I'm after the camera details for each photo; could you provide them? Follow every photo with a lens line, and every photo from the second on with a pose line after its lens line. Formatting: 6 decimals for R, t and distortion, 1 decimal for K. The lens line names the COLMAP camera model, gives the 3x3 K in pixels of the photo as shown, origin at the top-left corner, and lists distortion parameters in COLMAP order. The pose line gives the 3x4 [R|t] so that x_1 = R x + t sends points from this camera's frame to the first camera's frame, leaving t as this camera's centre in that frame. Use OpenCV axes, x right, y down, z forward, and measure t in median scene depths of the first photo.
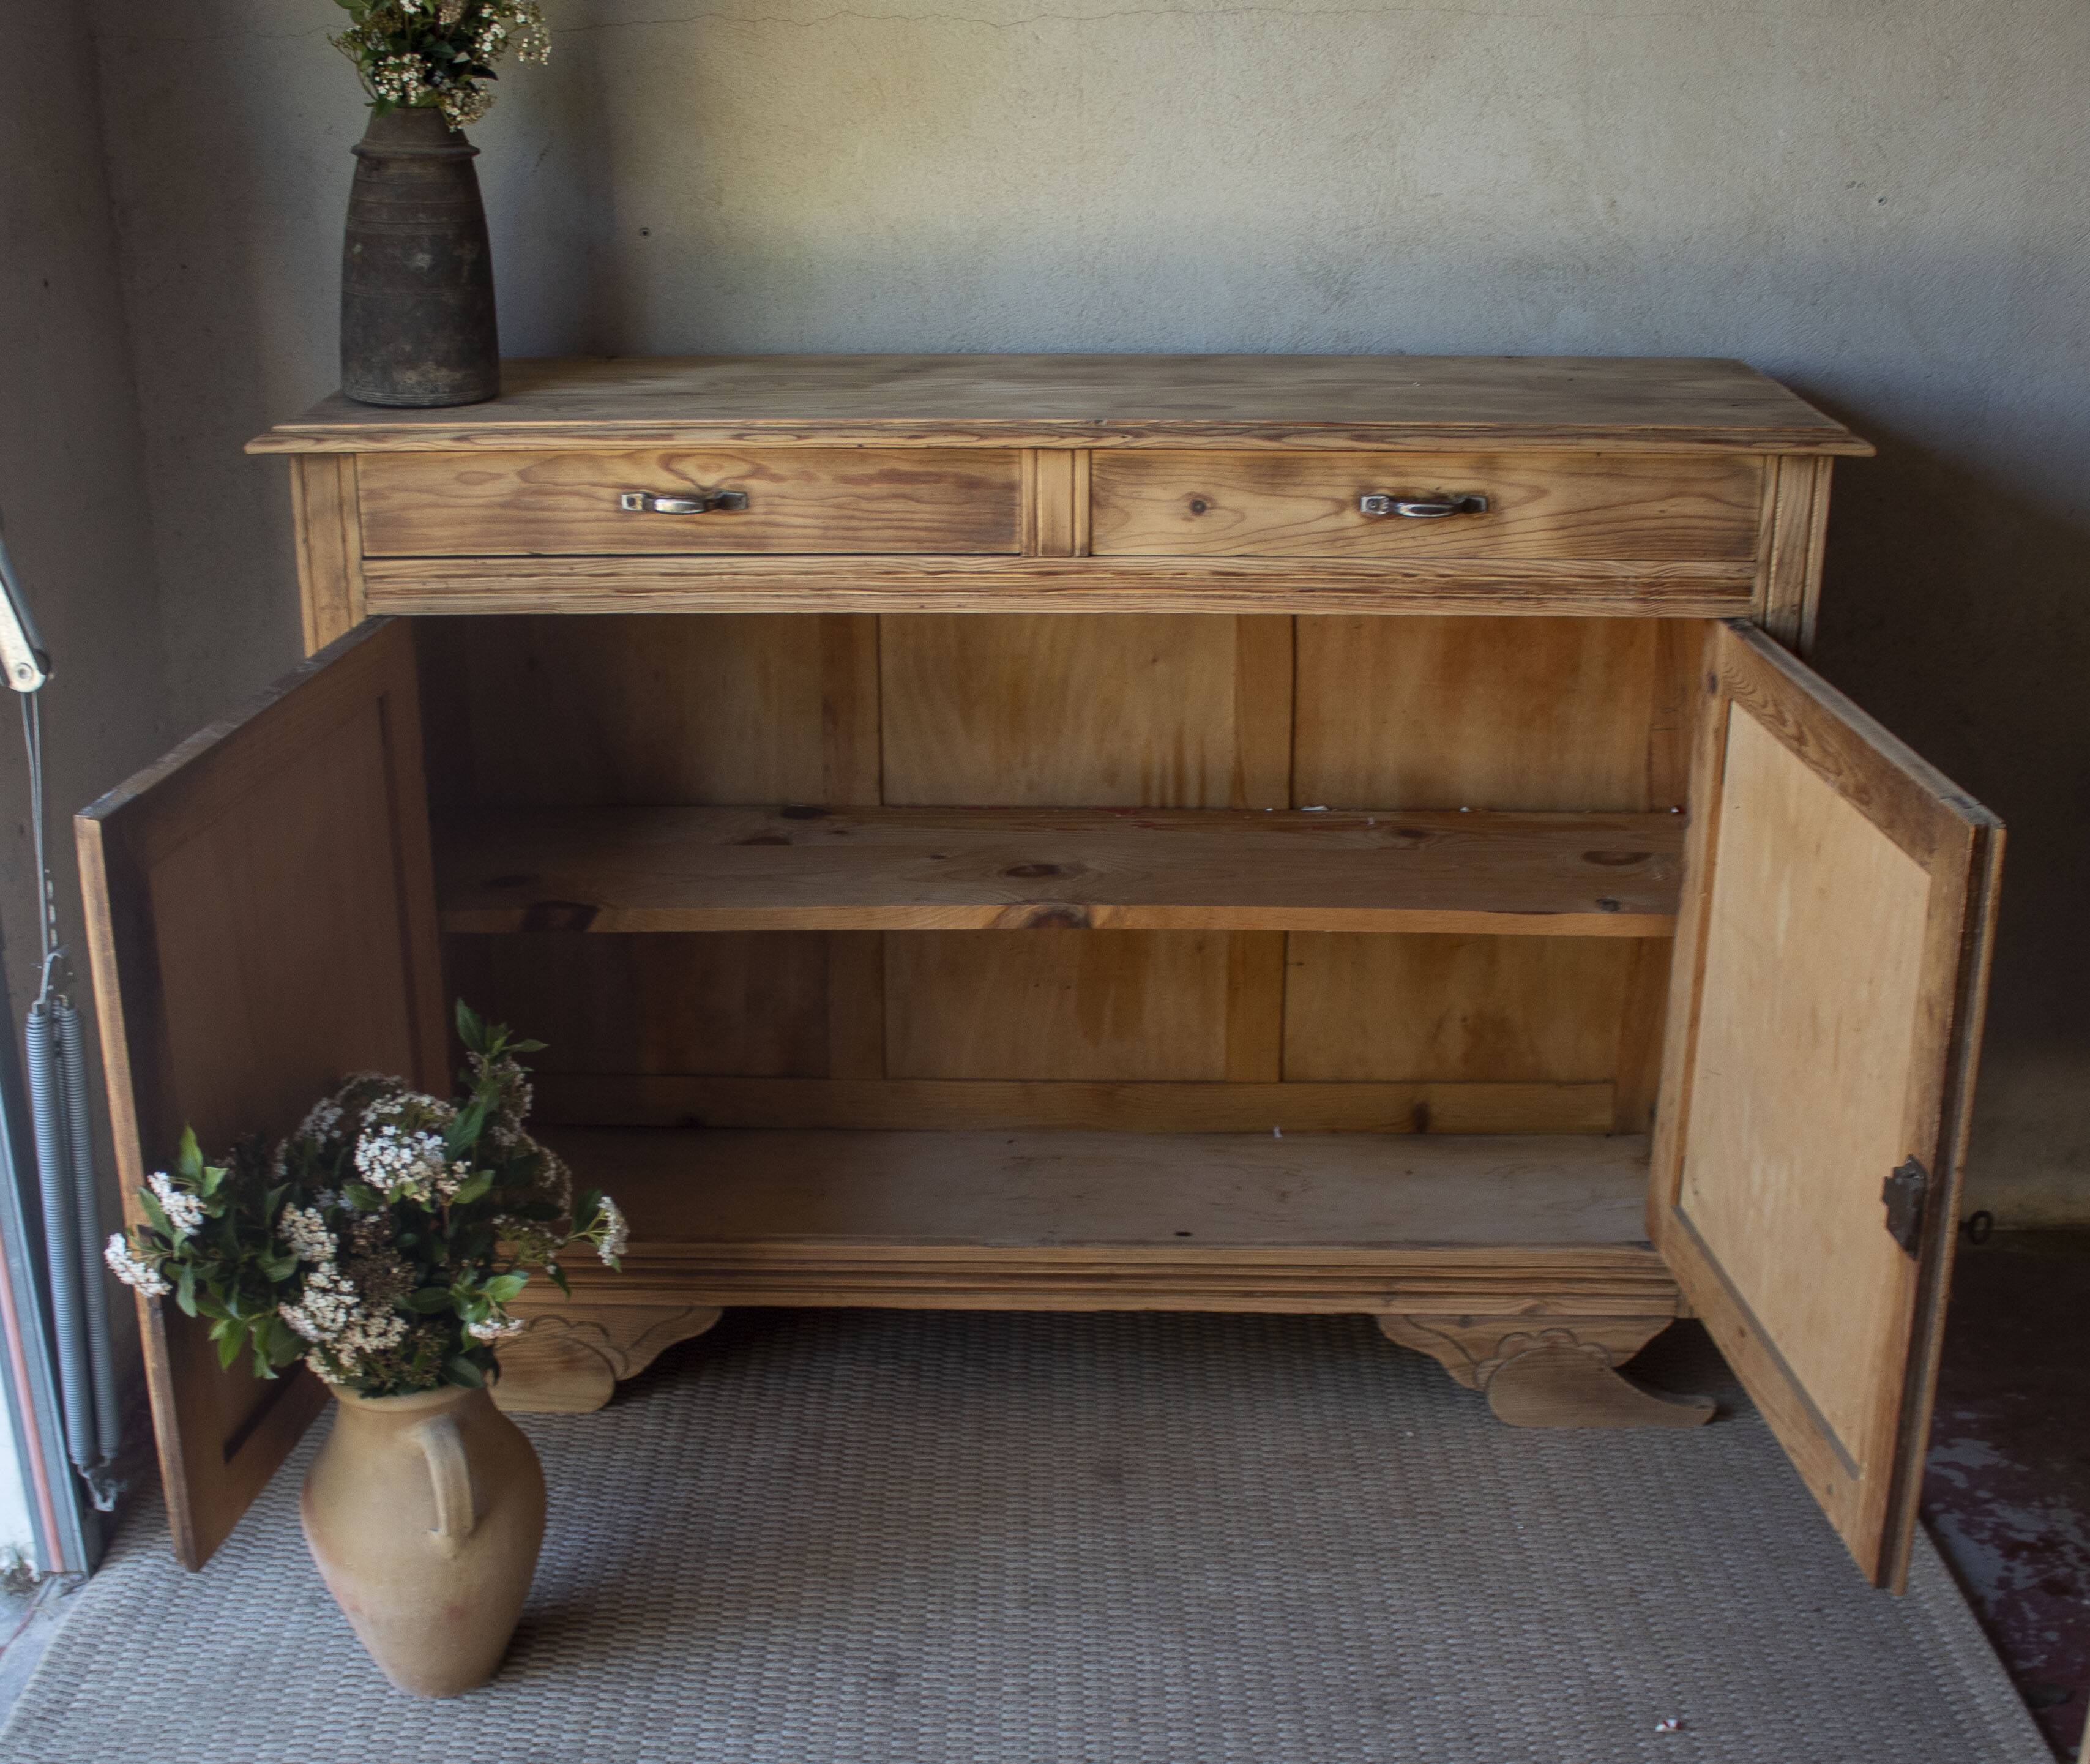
lens RADIAL K [[2618.1, 0, 934.5], [0, 2618.1, 1027.5], [0, 0, 1]] dist [-0.133736, 0.000000]
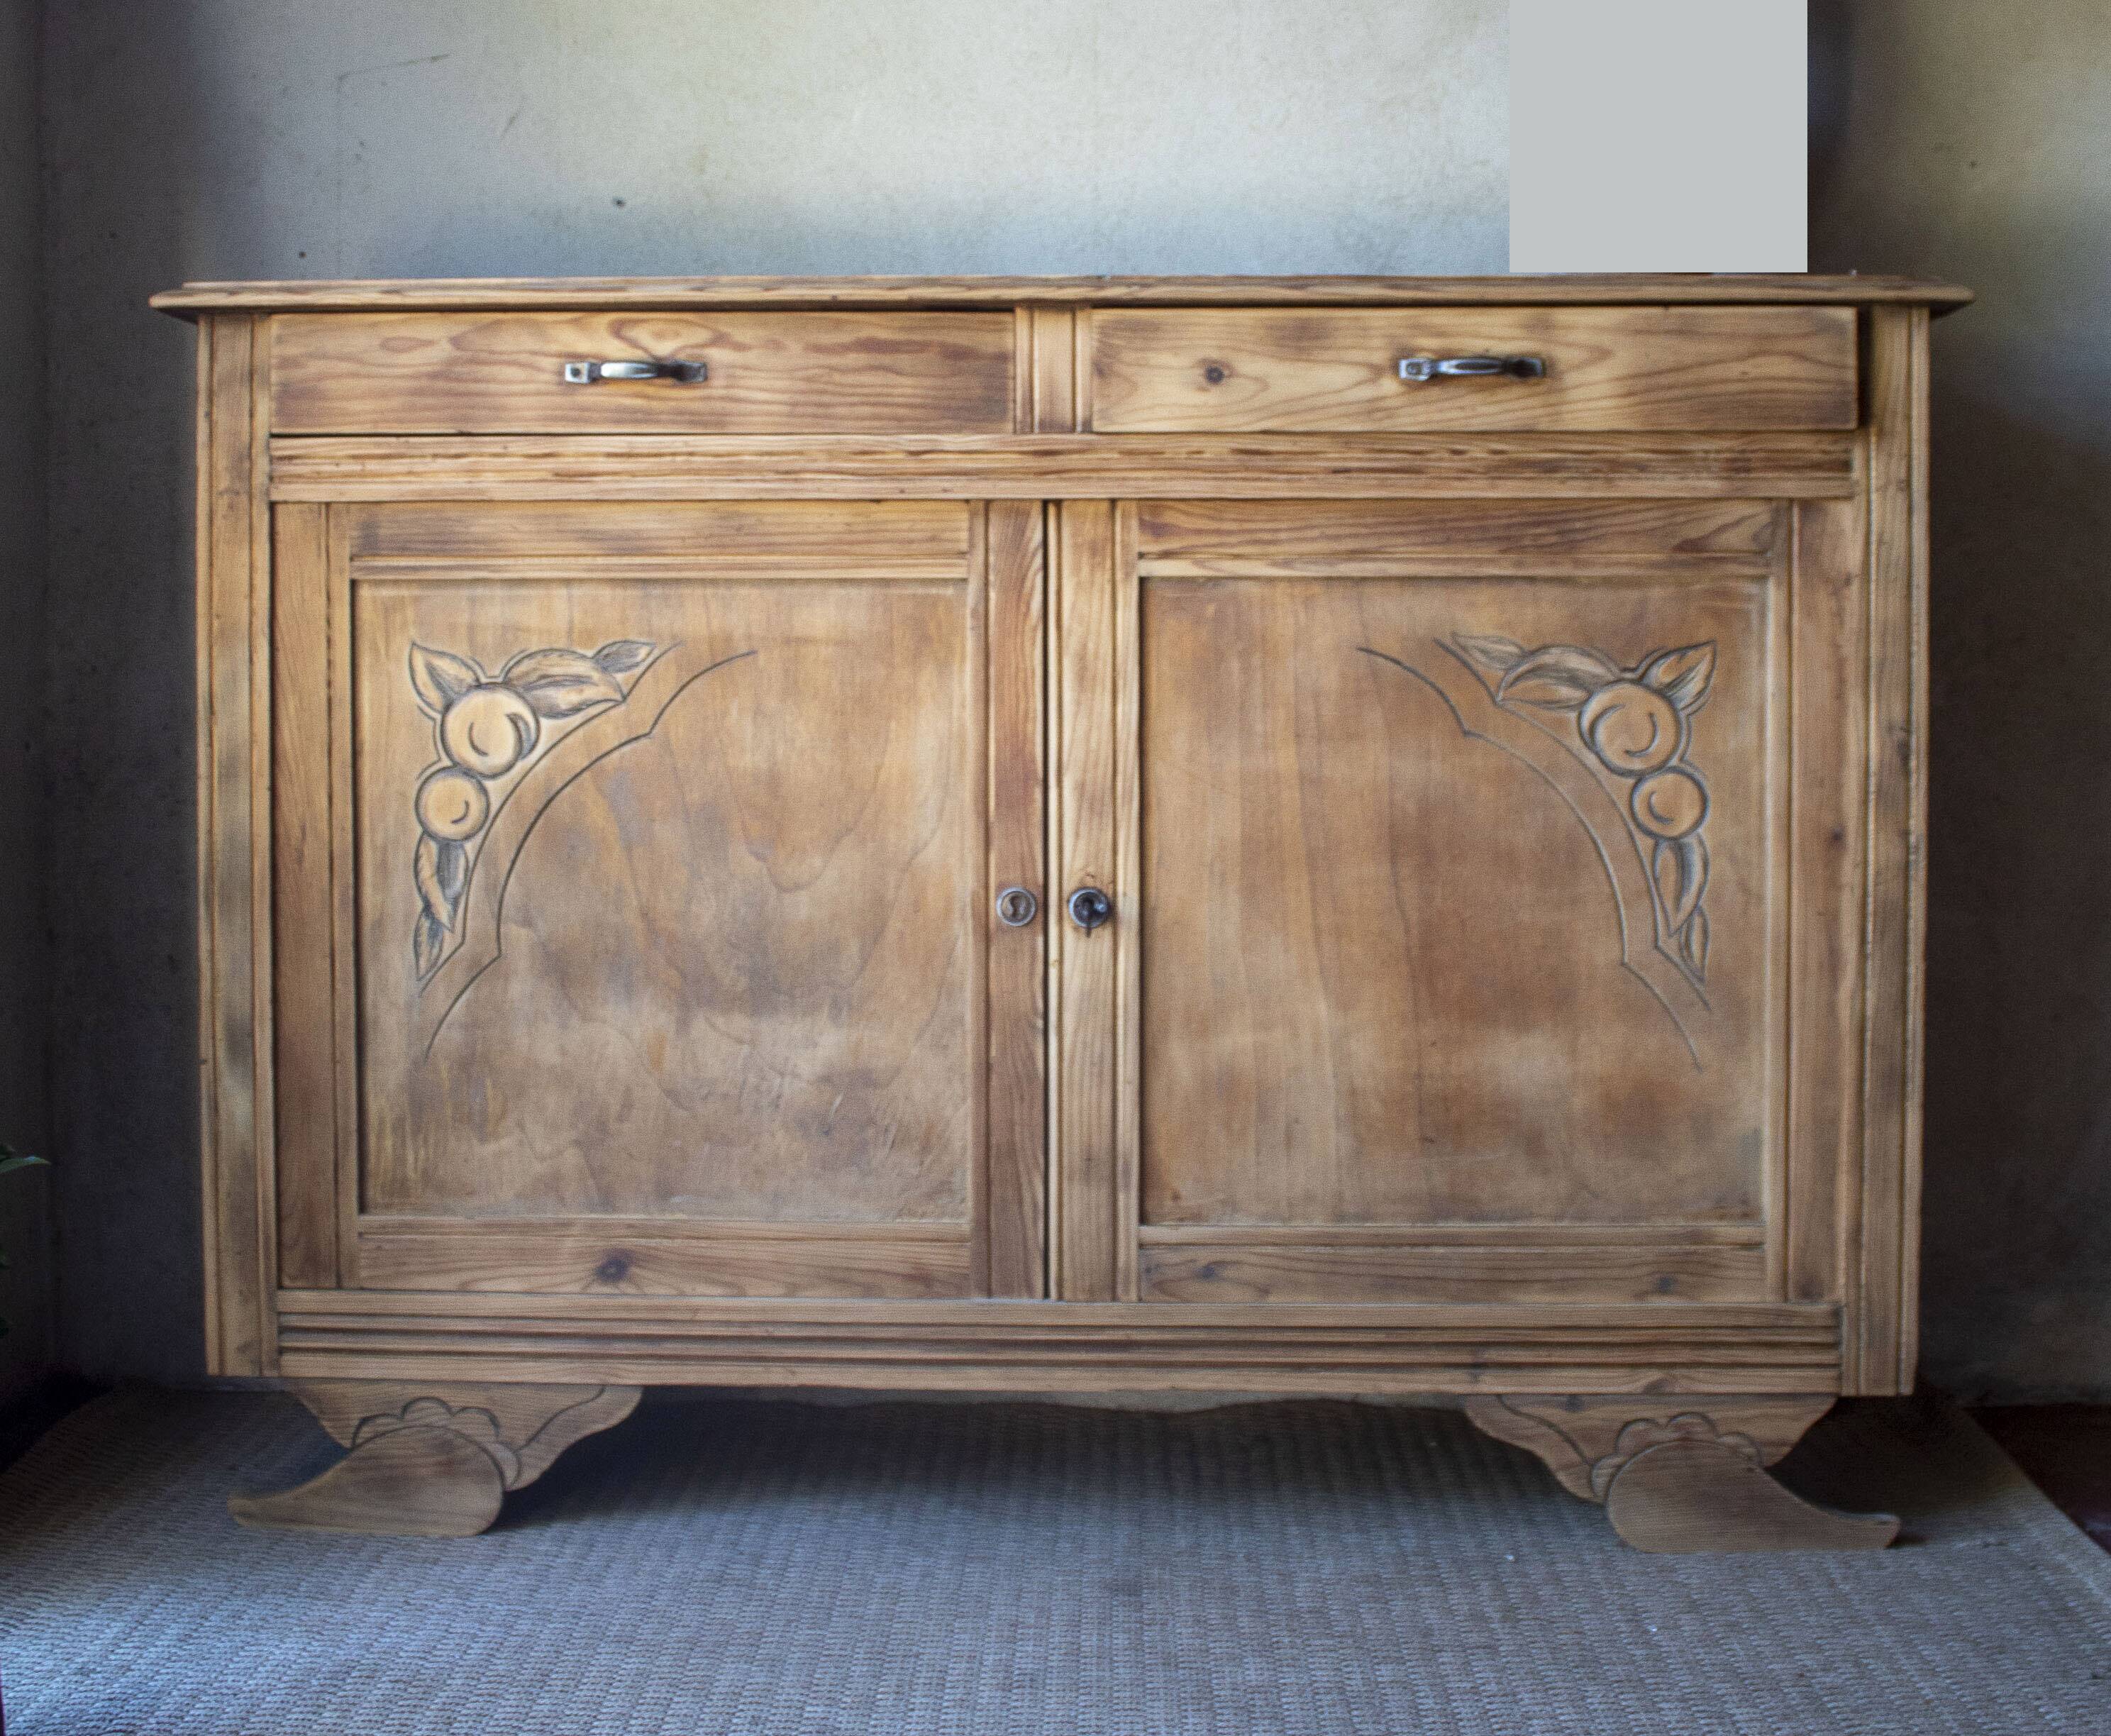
lens RADIAL K [[3022.0, 0, 1005.2], [0, 3022.0, 700.6], [0, 0, 1]] dist [-0.138264, 0.000000]
pose [[0.999920, 0.011315, -0.005606, 0.035844], [-0.012566, 0.935371, -0.353445, 0.256816], [0.001244, 0.353488, 0.935438, 0.076607]]
